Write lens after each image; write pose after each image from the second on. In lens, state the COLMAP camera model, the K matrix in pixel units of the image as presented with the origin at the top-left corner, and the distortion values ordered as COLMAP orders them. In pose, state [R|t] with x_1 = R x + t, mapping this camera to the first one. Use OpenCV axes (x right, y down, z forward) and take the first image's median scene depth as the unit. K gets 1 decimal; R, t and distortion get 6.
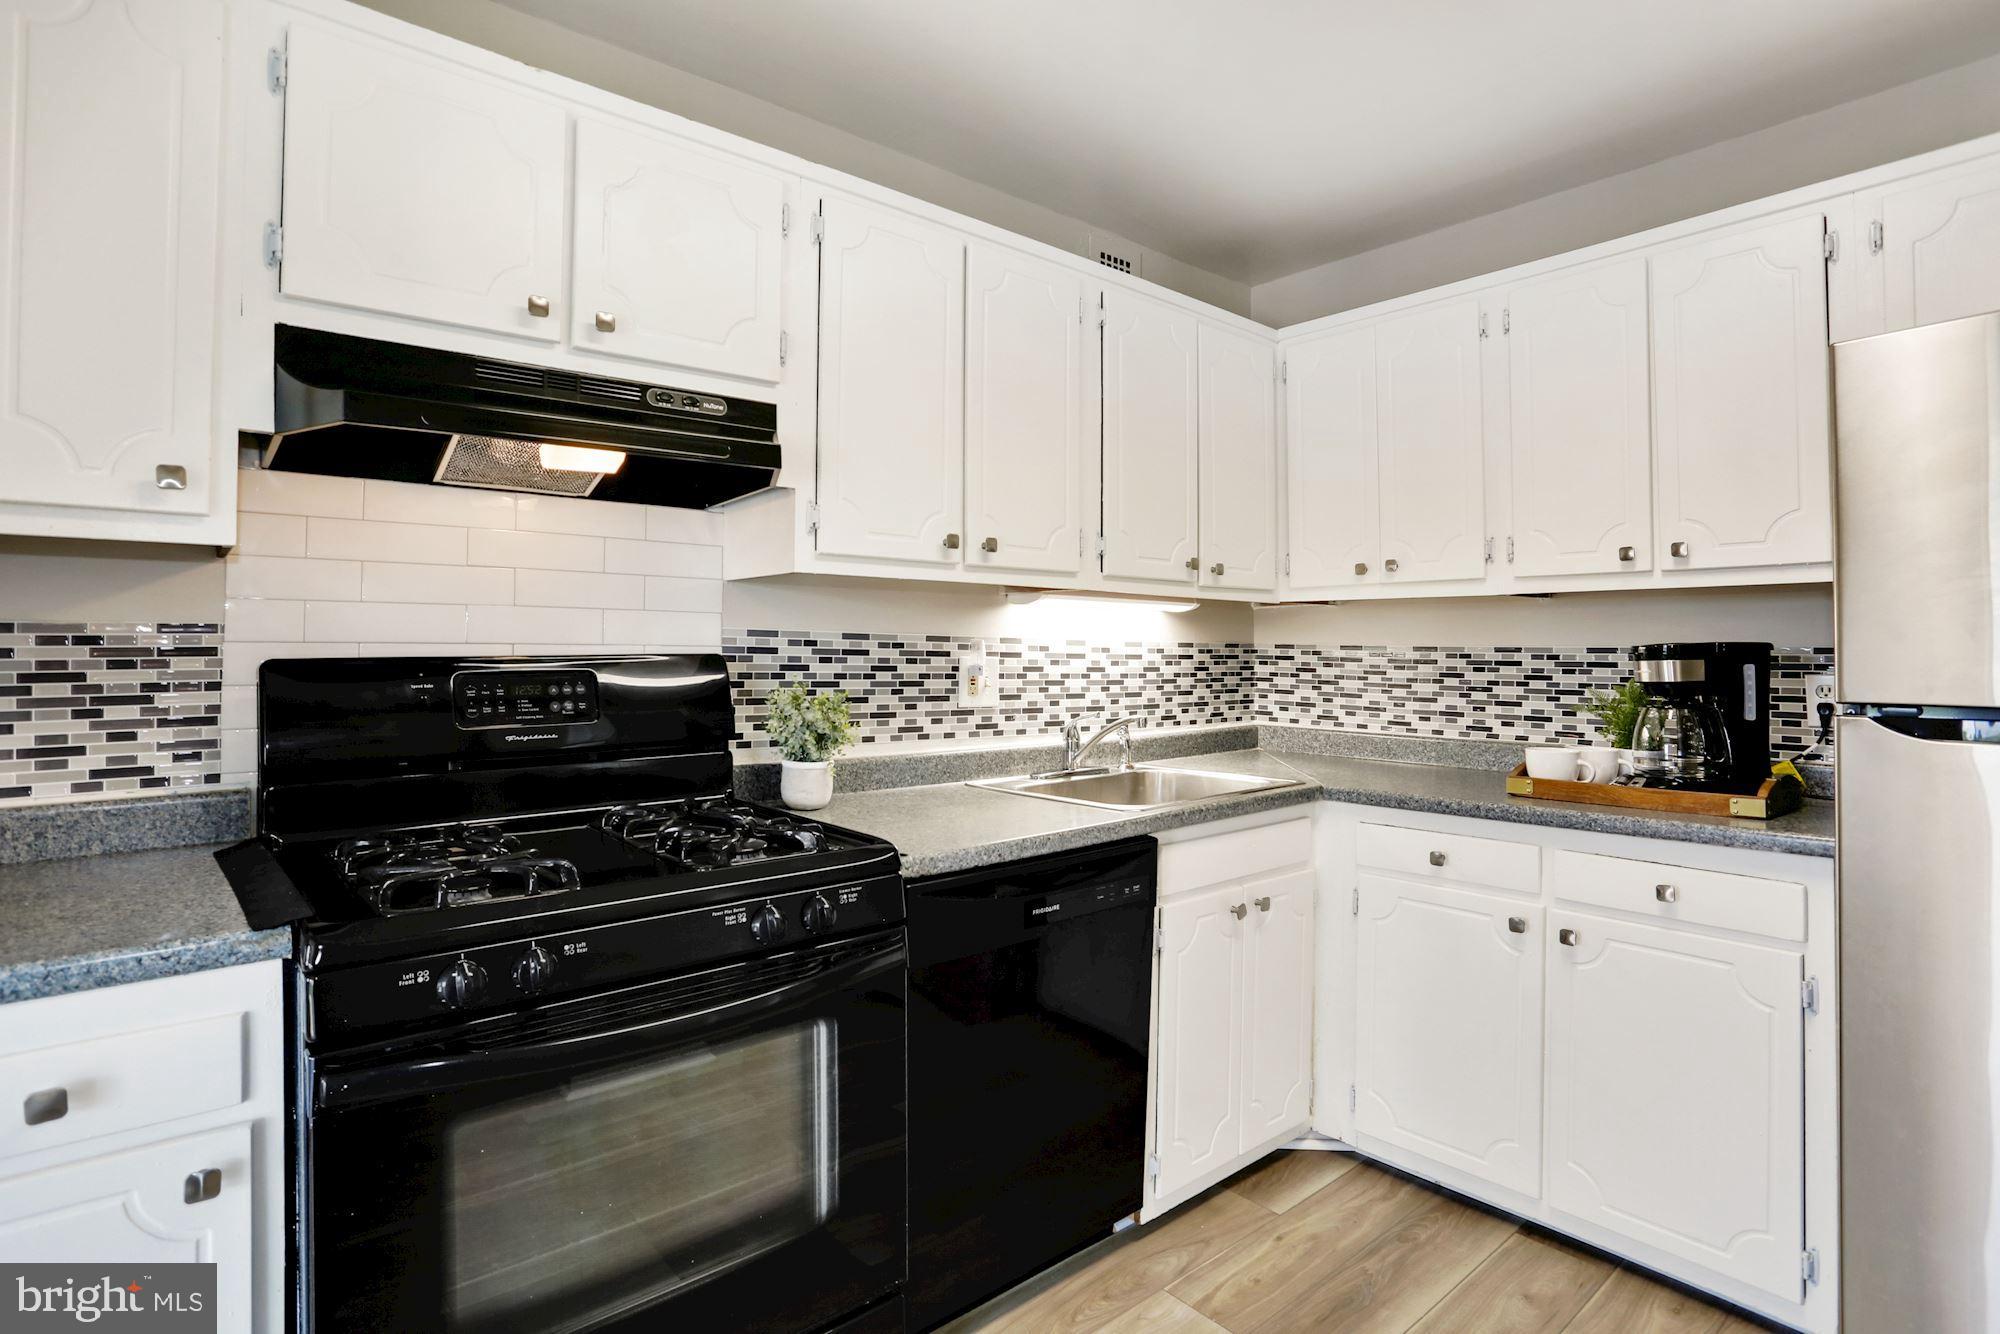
lens RADIAL K [[1013.2, 0, 1000.0], [0, 1013.2, 667.0], [0, 0, 1]] dist [-0.068022, 0.038703]
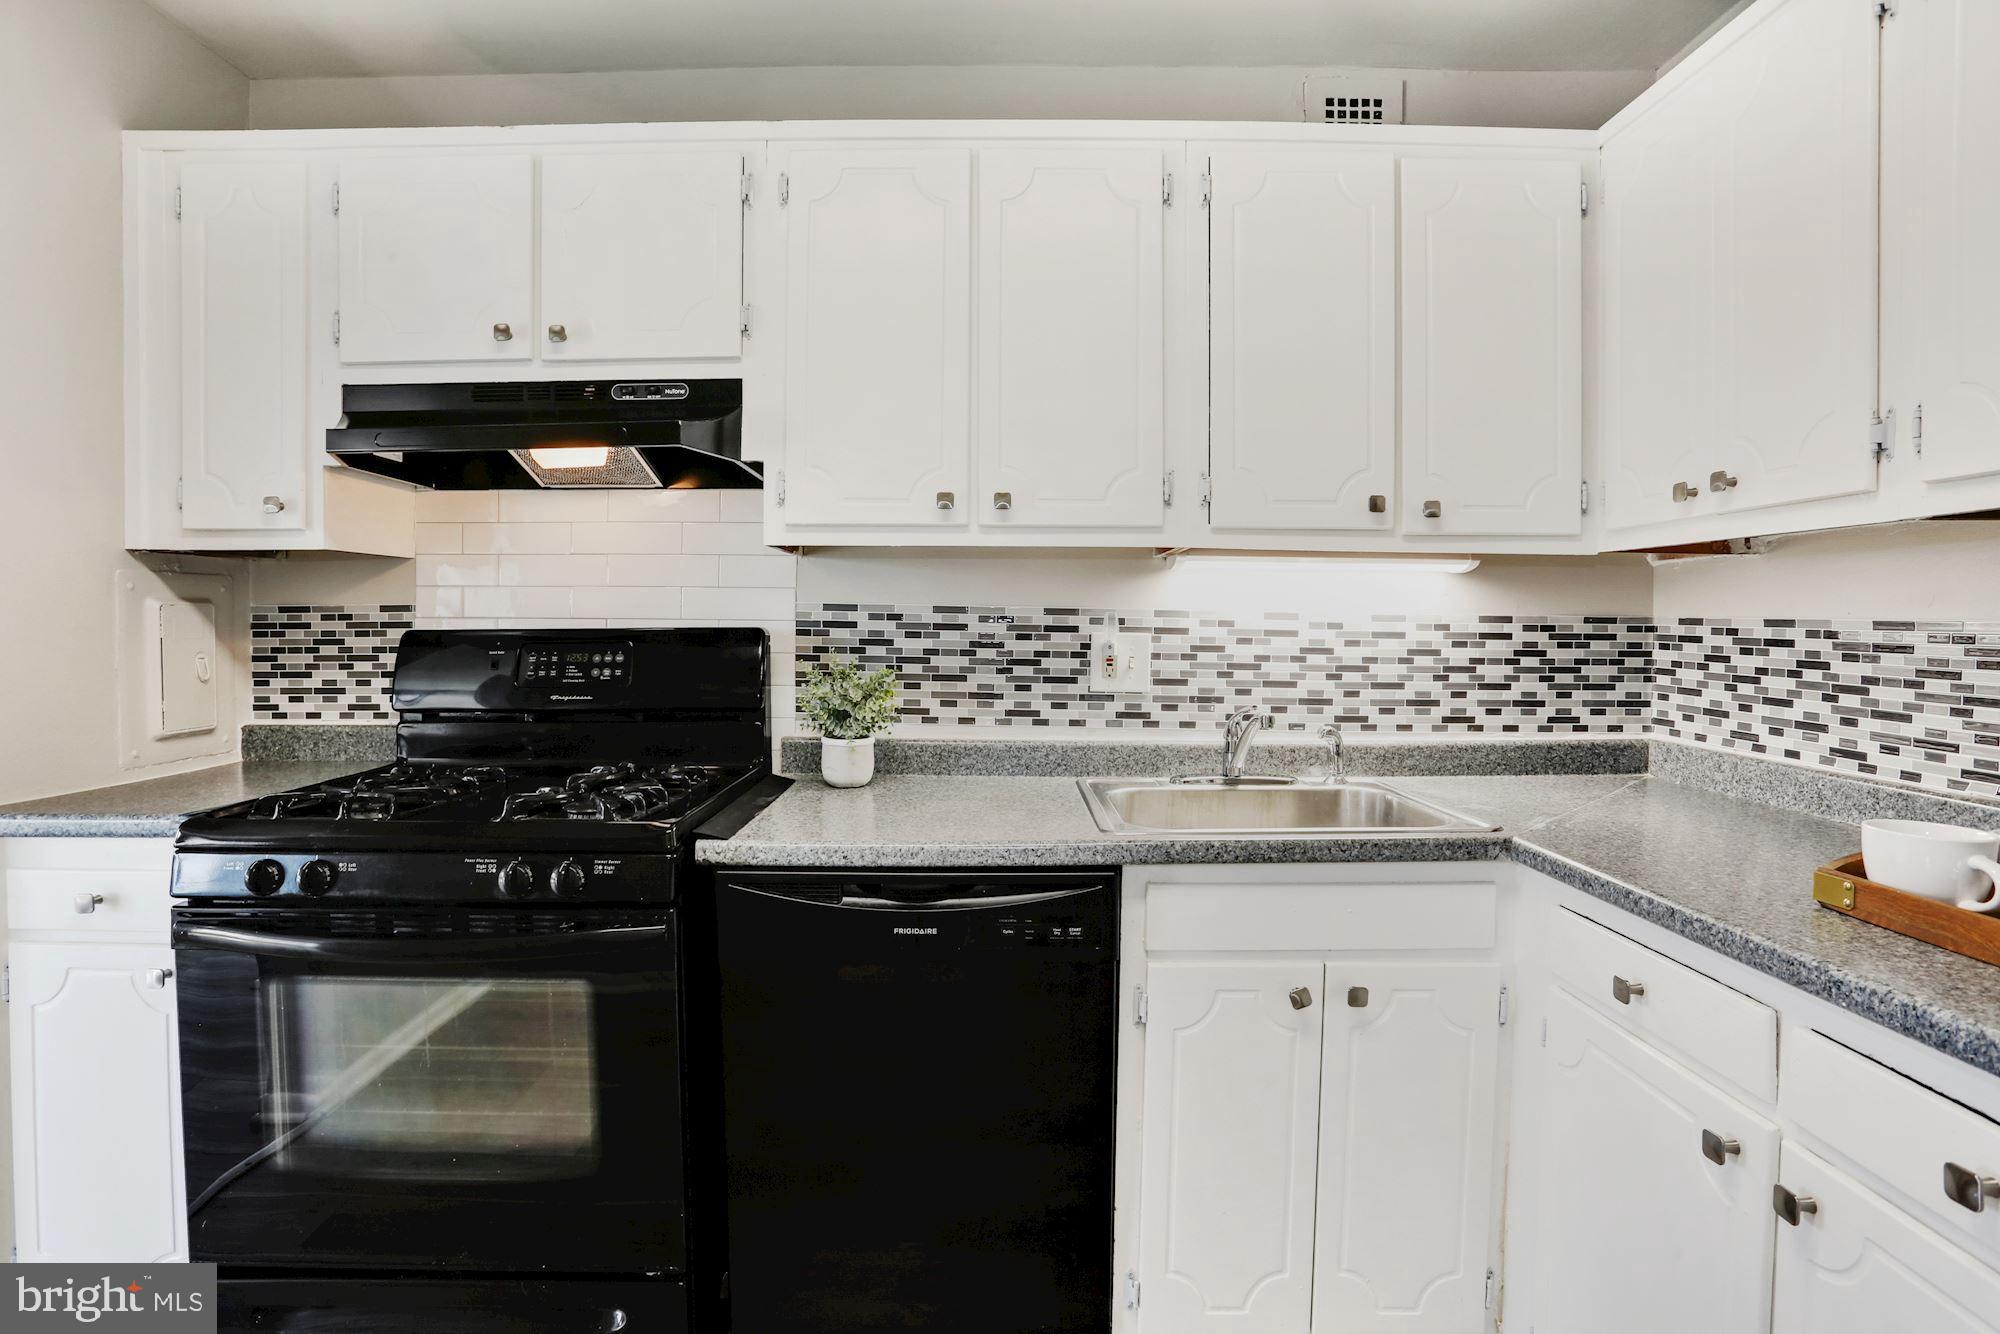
lens RADIAL K [[1013.2, 0, 1000.0], [0, 1013.2, 667.0], [0, 0, 1]] dist [-0.068022, 0.038703]
pose [[0.756234, 0.028342, -0.653687, 0.477041], [-0.013247, 0.999520, 0.028011, -0.003995], [0.654167, -0.012523, 0.756247, 0.305154]]
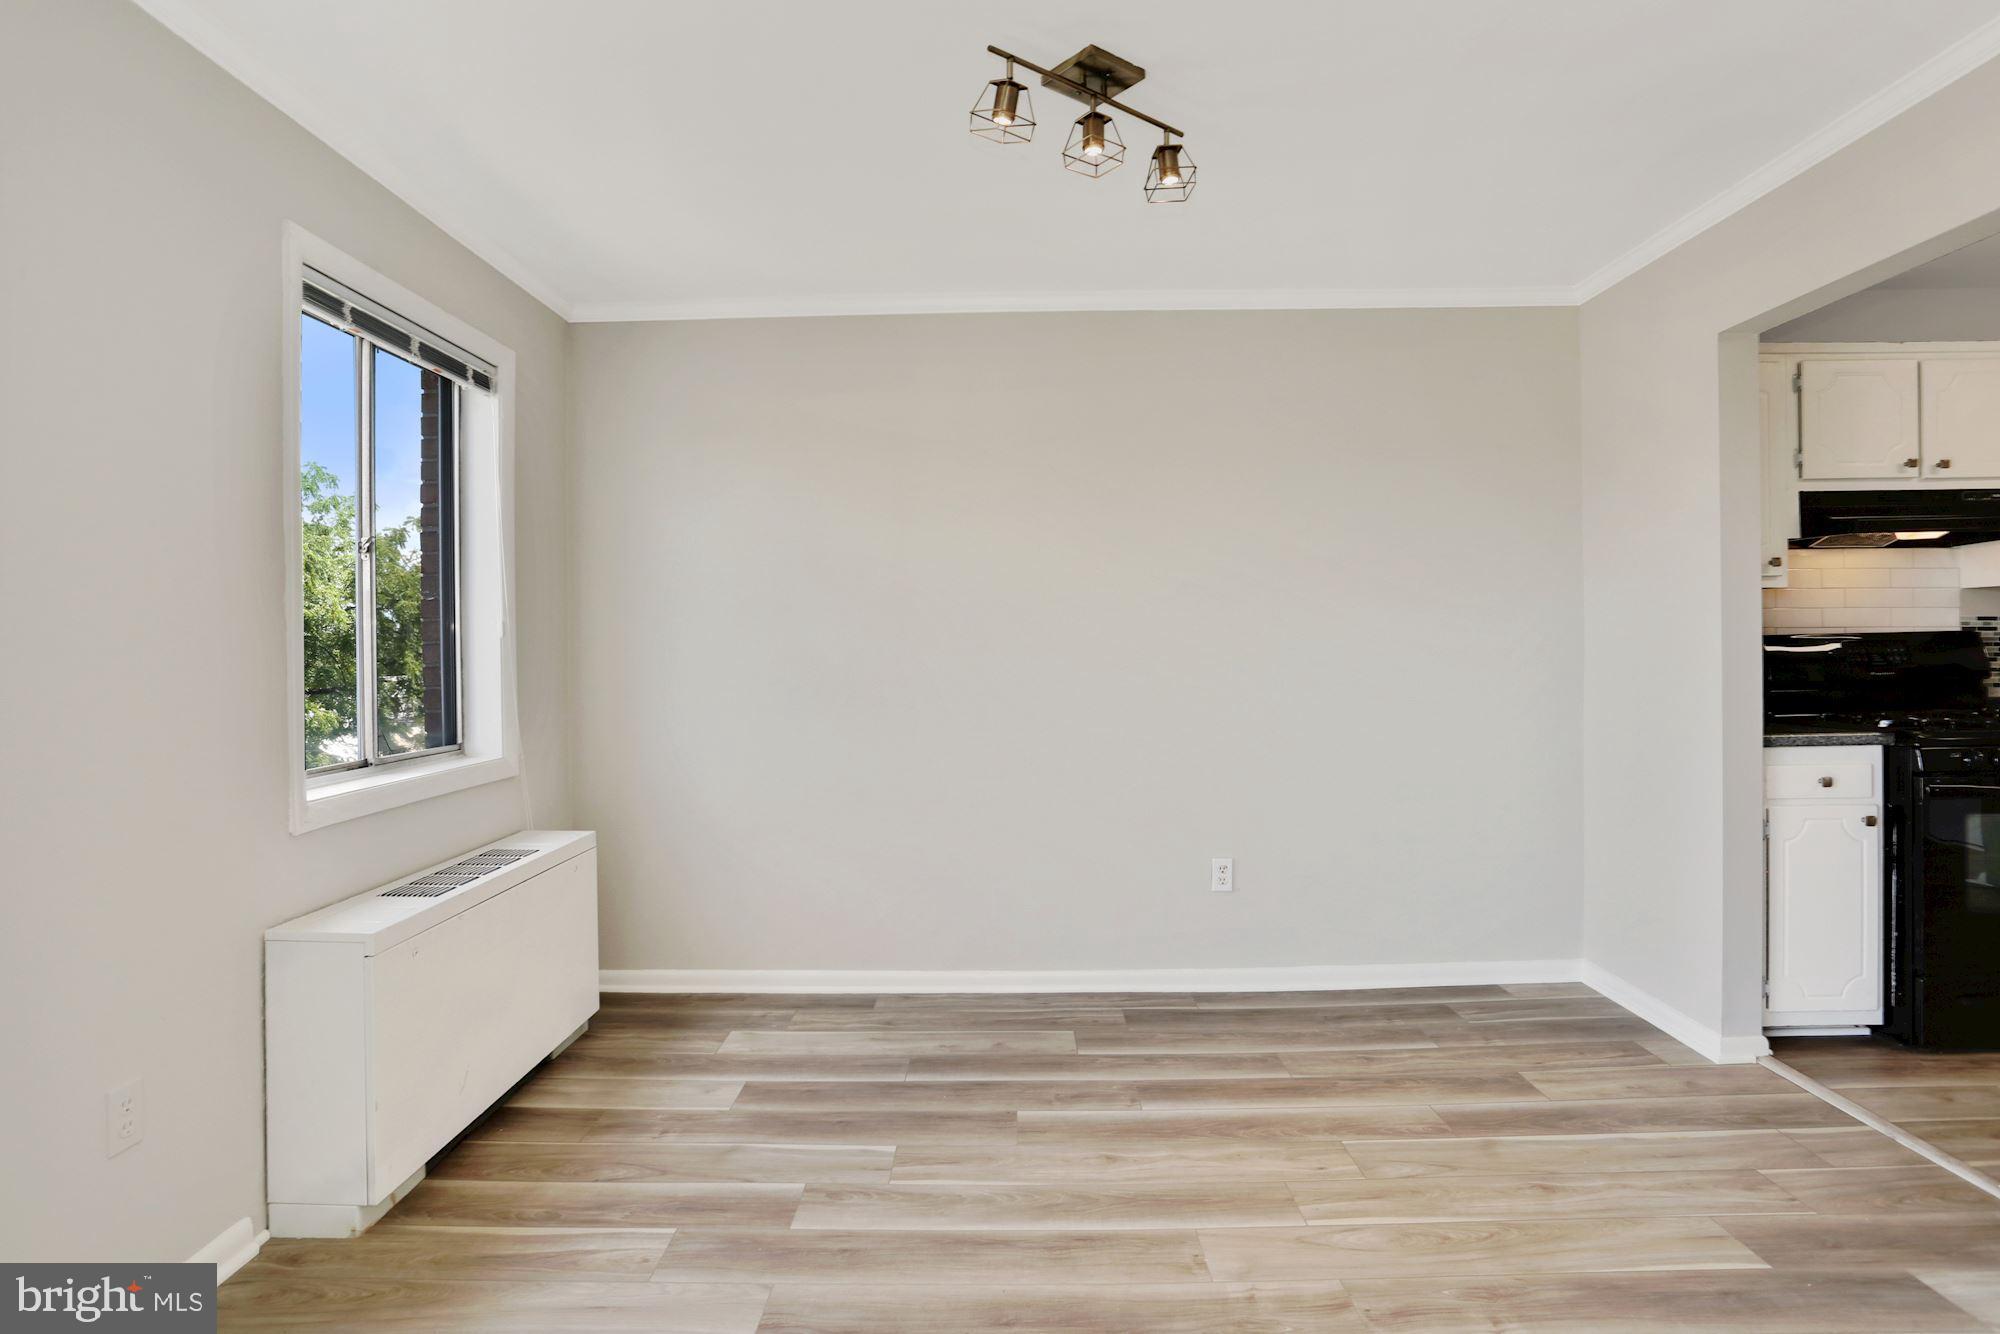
lens RADIAL K [[1028.7, 0, 997.5], [0, 1028.7, 648.7], [0, 0, 1]] dist [-0.067813, 0.032374]
pose [[0.740729, -0.013444, -0.671669, -0.317658], [0.002807, 0.999853, -0.016918, 0.034664], [0.671798, 0.010646, 0.740658, -1.156865]]
